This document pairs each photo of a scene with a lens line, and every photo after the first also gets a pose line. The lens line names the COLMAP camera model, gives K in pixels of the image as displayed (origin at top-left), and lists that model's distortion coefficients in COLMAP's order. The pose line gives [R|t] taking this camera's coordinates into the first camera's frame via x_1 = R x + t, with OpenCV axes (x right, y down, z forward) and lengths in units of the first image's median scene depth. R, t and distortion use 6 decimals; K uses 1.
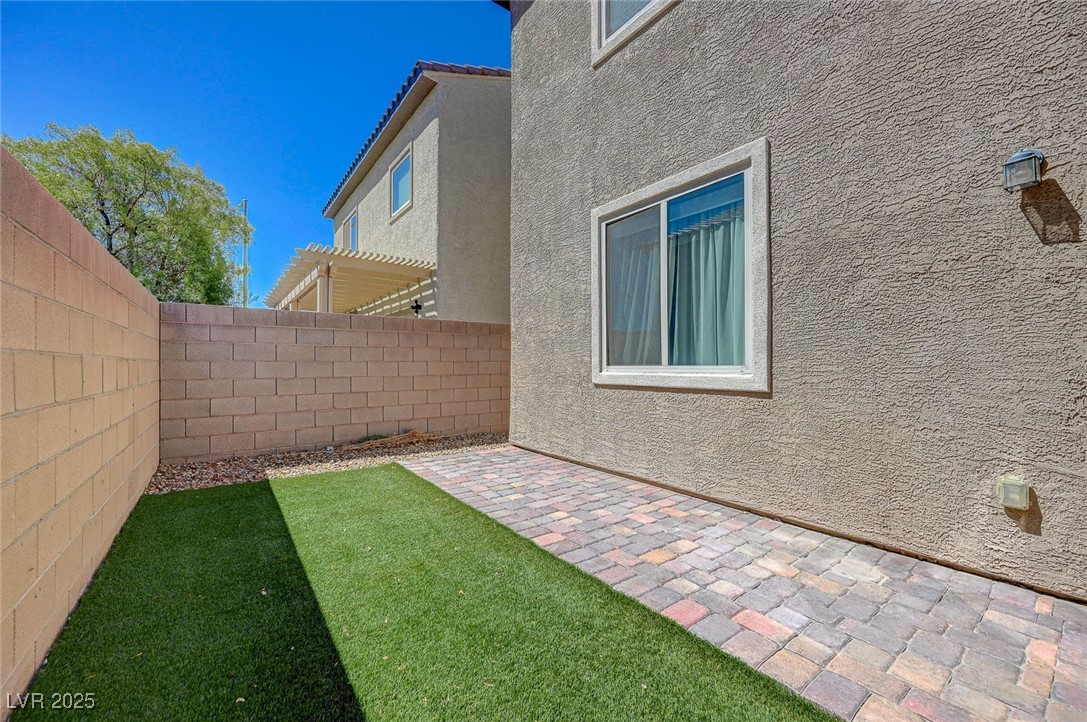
lens RADIAL K [[435.0, 0, 549.4], [0, 435.0, 363.9], [0, 0, 1]] dist [0.005947, -0.001864]
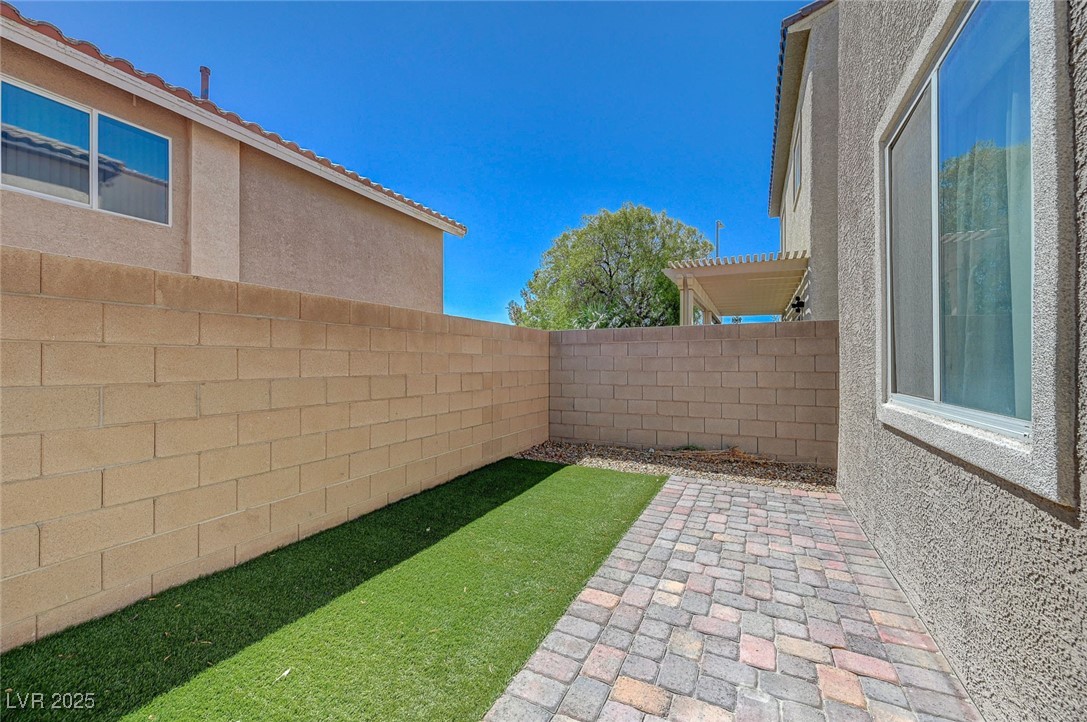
lens RADIAL K [[435.0, 0, 538.0], [0, 435.0, 359.6], [0, 0, 1]] dist [0.005947, -0.001864]
pose [[0.439296, -0.005664, -0.898324, 0.517790], [0.000816, 0.999982, -0.005906, -0.042065], [0.898342, 0.001862, 0.439293, 0.376224]]
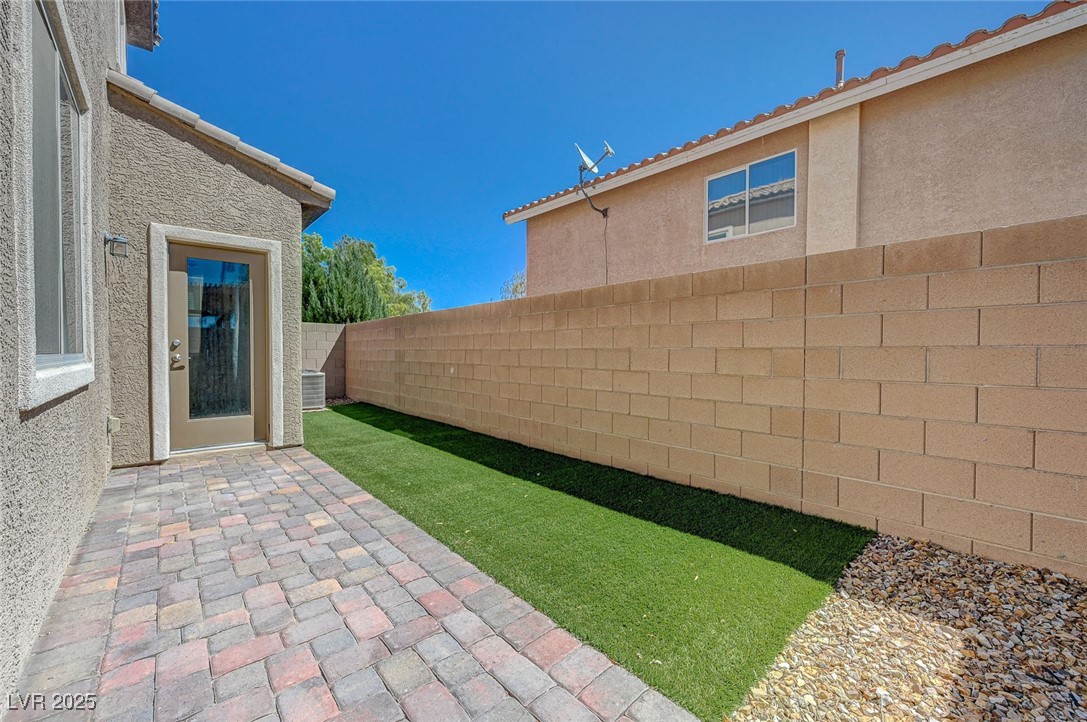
lens RADIAL K [[435.0, 0, 547.0], [0, 435.0, 364.3], [0, 0, 1]] dist [0.005947, -0.001864]
pose [[-0.997213, -0.002762, -0.074560, -0.309223], [-0.004498, 0.999722, 0.023124, 0.003697], [0.074475, 0.023395, -0.996948, 1.608349]]
